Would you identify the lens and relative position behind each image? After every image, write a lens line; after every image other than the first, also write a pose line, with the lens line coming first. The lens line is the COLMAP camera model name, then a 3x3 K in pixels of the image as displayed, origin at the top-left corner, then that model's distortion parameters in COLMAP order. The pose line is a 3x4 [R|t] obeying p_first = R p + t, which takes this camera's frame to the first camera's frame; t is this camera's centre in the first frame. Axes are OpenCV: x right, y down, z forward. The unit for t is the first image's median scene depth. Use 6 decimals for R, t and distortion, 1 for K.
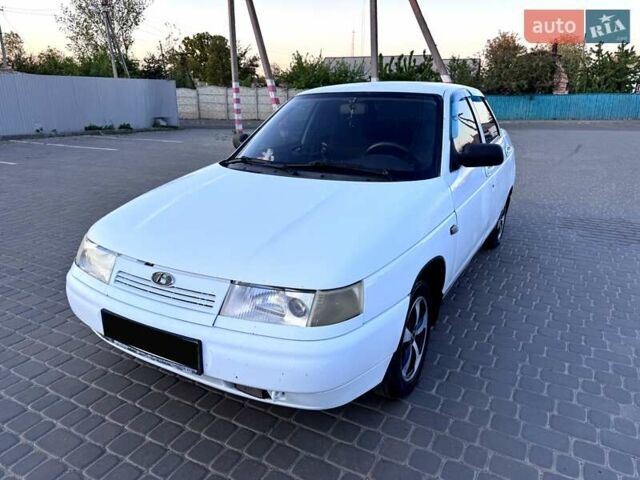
lens RADIAL K [[456.2, 0, 324.5], [0, 456.2, 236.9], [0, 0, 1]] dist [0.016674, -0.019182]
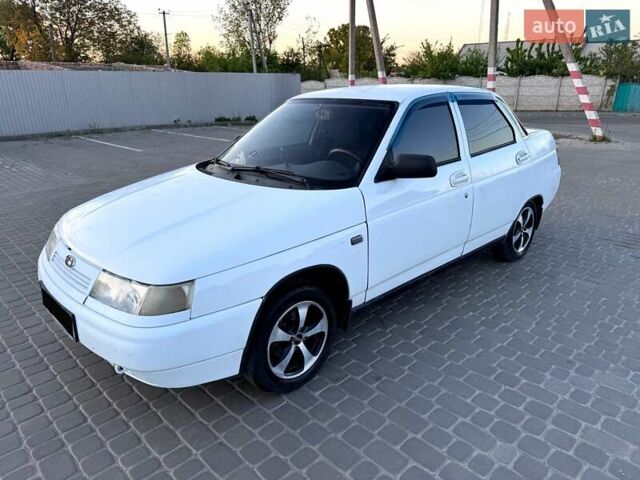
lens RADIAL K [[456.2, 0, 324.2], [0, 456.2, 240.6], [0, 0, 1]] dist [0.016674, -0.019182]
pose [[0.956122, 0.082650, -0.281070, 0.296604], [-0.074491, 0.996435, 0.039610, -0.029833], [0.283342, -0.016935, 0.958869, 0.006114]]
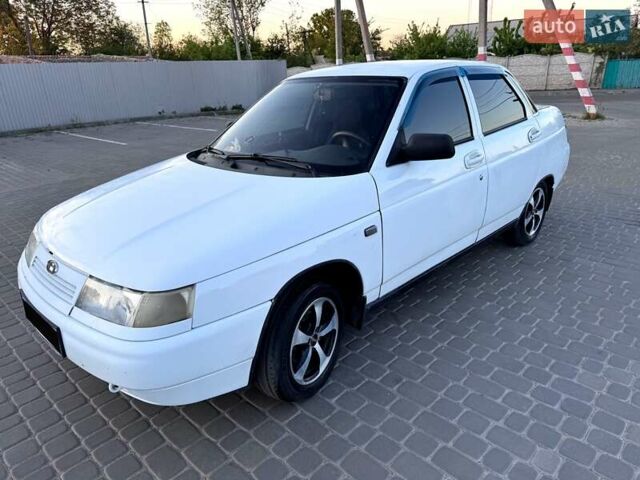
lens RADIAL K [[456.2, 0, 324.3], [0, 456.2, 241.2], [0, 0, 1]] dist [0.016674, -0.019182]
pose [[0.963998, 0.053717, -0.260427, 0.257786], [-0.037953, 0.997151, 0.065189, -0.031023], [0.263187, -0.052958, 0.963290, 0.054462]]
